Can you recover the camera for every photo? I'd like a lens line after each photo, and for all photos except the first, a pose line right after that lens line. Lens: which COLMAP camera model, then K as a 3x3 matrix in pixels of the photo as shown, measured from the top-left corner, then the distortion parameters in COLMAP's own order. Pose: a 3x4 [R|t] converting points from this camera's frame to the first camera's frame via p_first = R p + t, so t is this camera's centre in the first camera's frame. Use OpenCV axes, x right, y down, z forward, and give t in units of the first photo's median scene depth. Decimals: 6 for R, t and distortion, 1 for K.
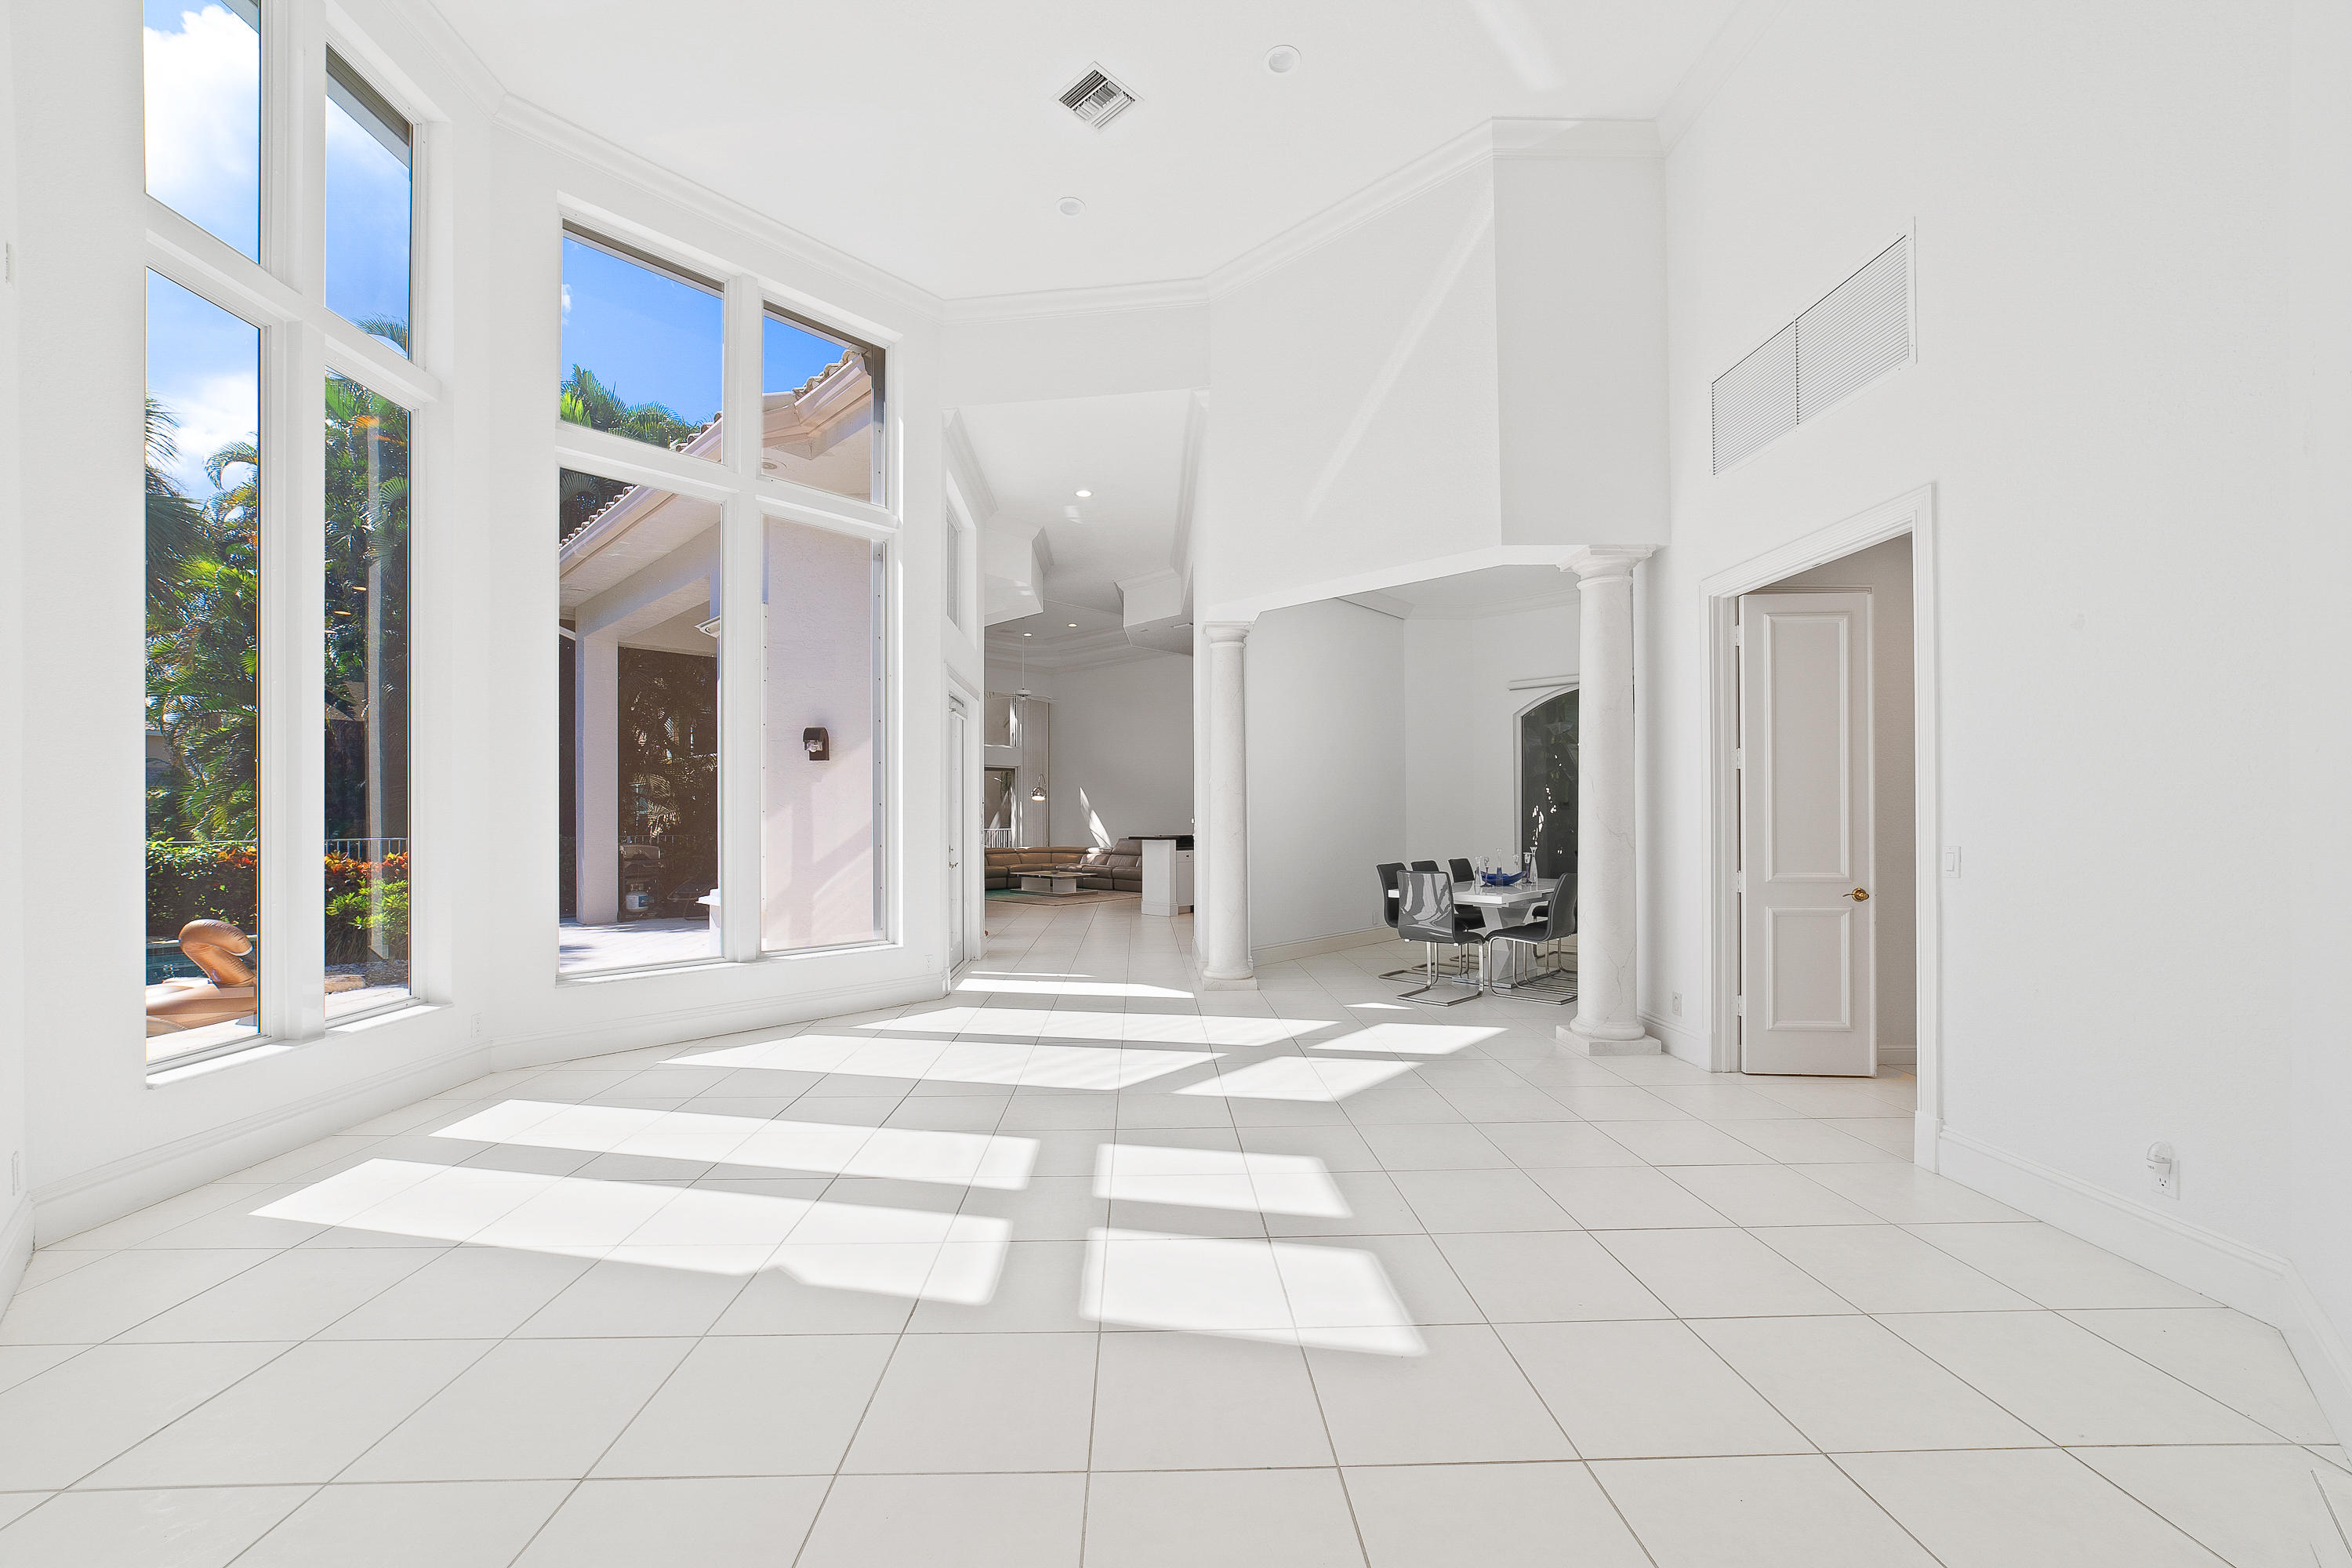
lens RADIAL K [[936.7, 0, 1180.4], [0, 936.7, 824.9], [0, 0, 1]] dist [0.000435, 0.001013]
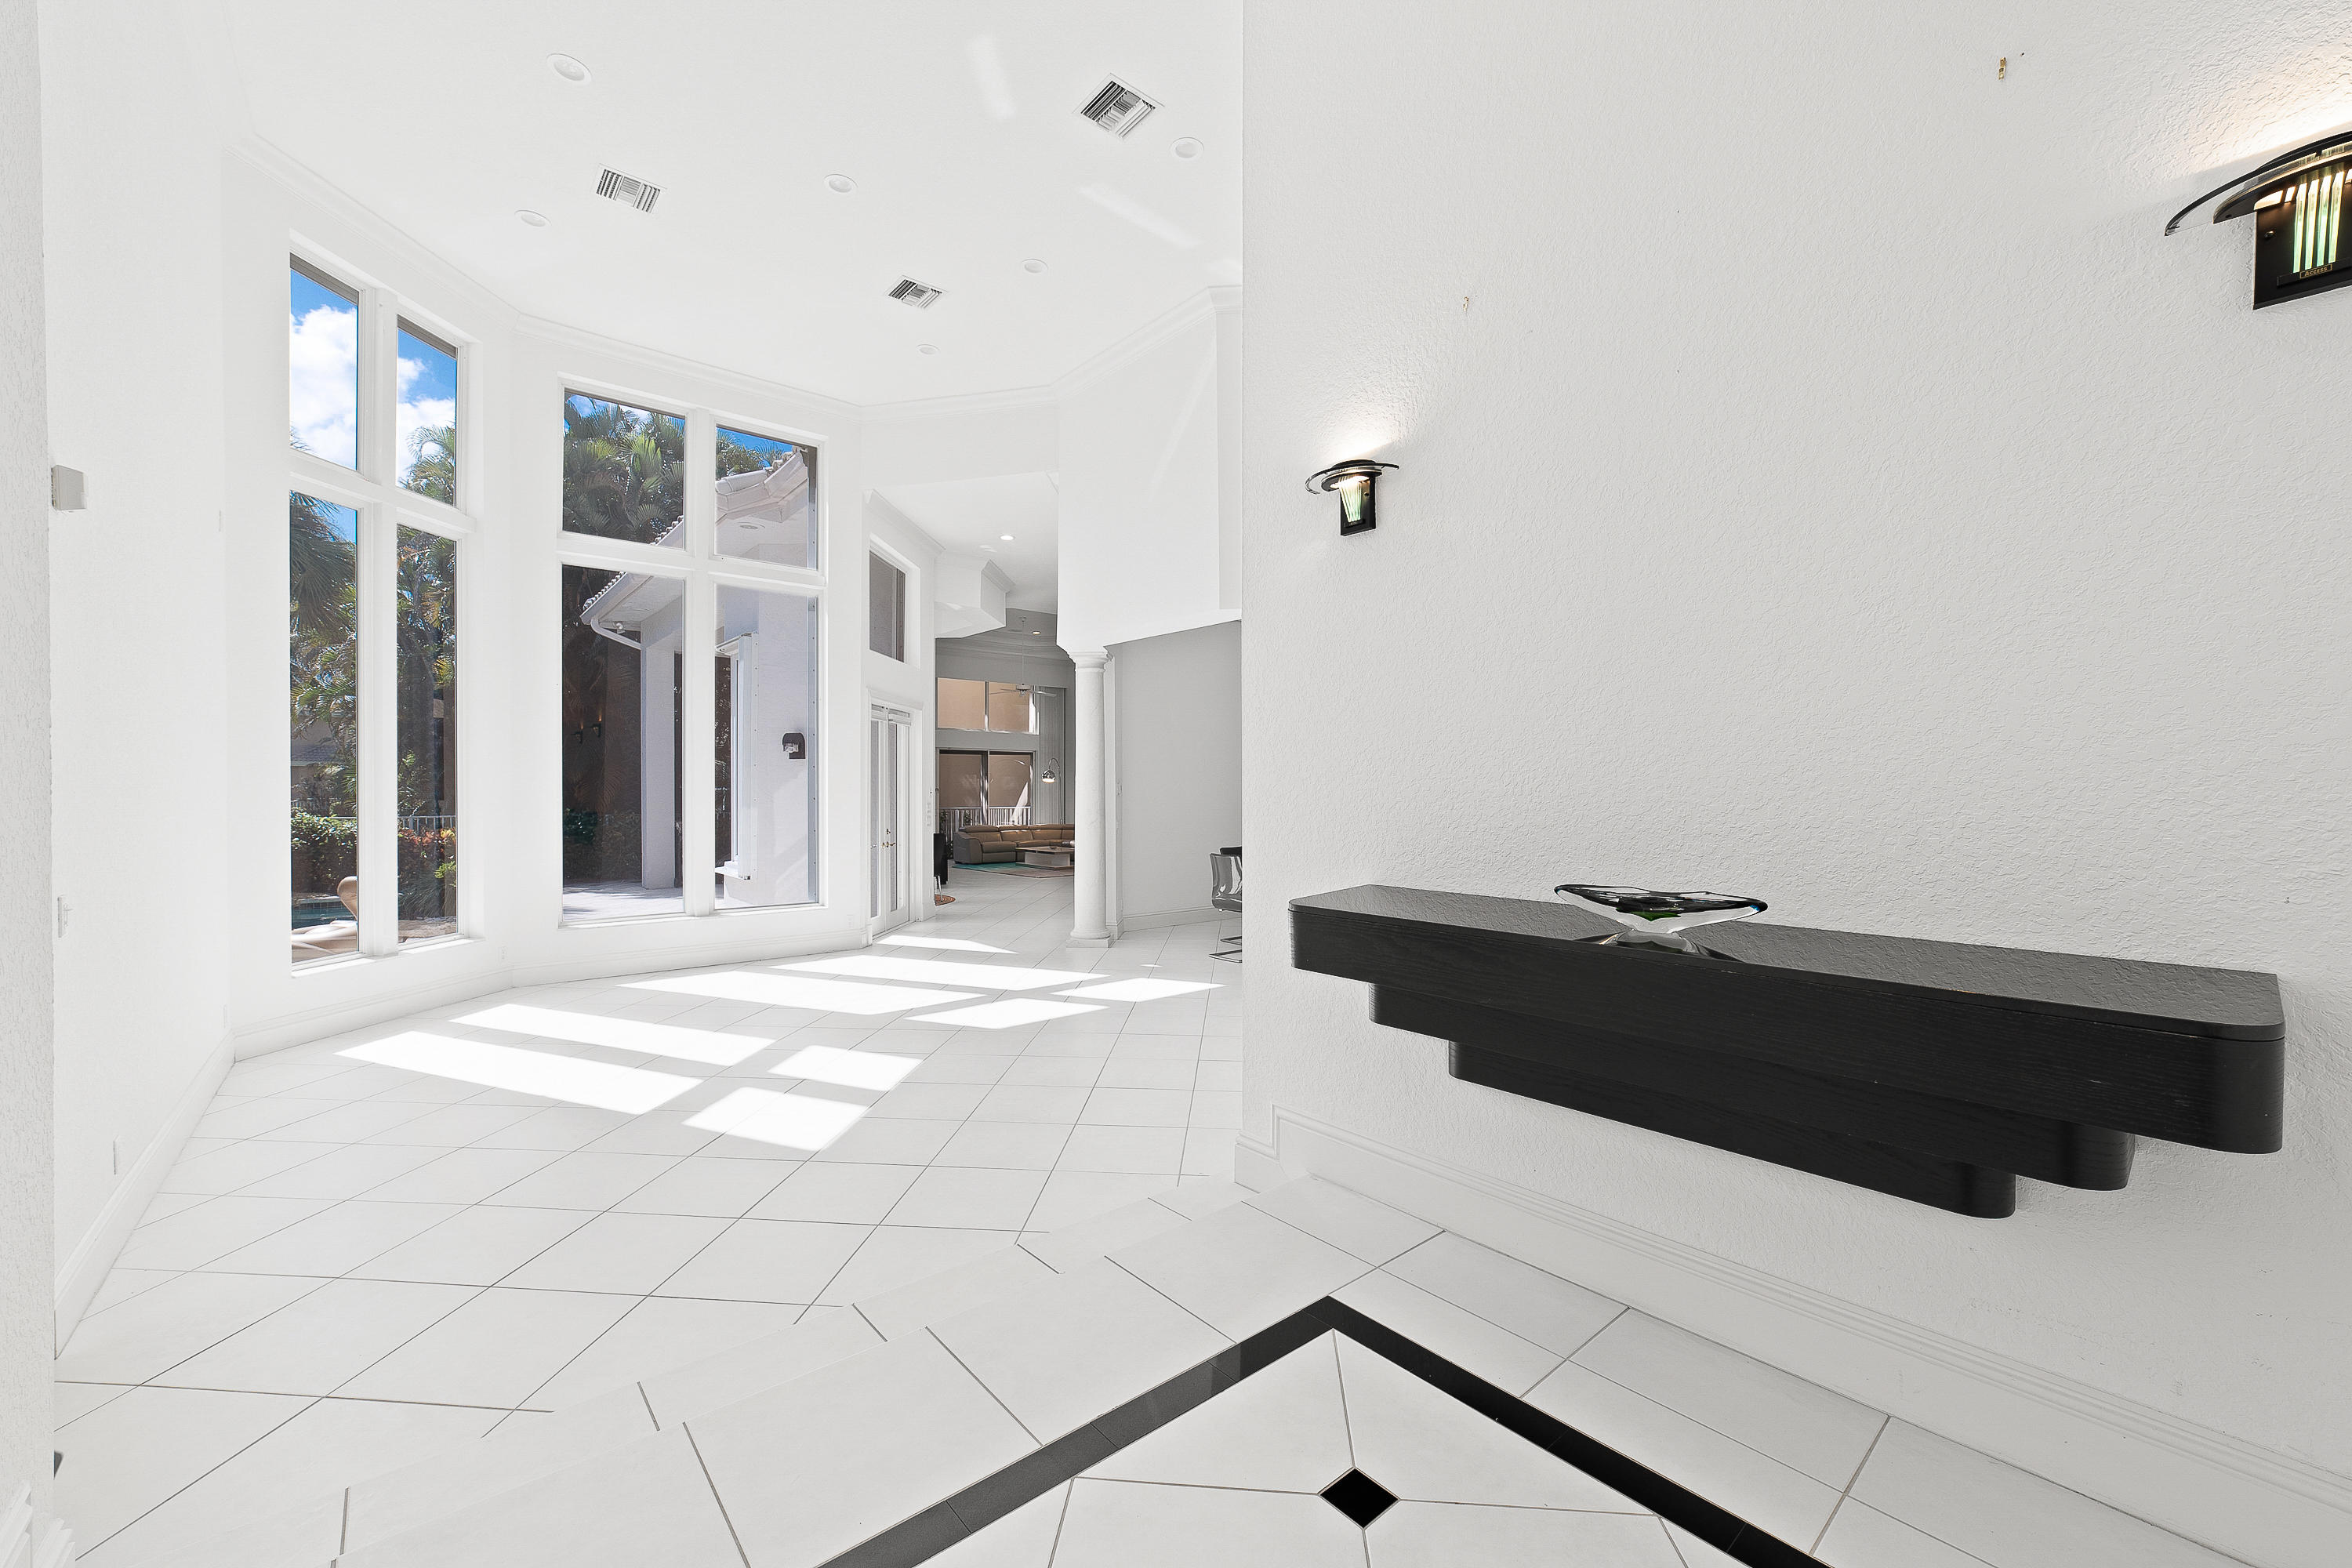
lens RADIAL K [[970.1, 0, 1174.1], [0, 970.1, 802.2], [0, 0, 1]] dist [0.021470, -0.000414]
pose [[0.991854, 0.008045, -0.127129, 0.355891], [-0.007189, 0.999948, 0.007192, -0.030881], [0.127180, -0.006219, 0.991860, -0.282435]]
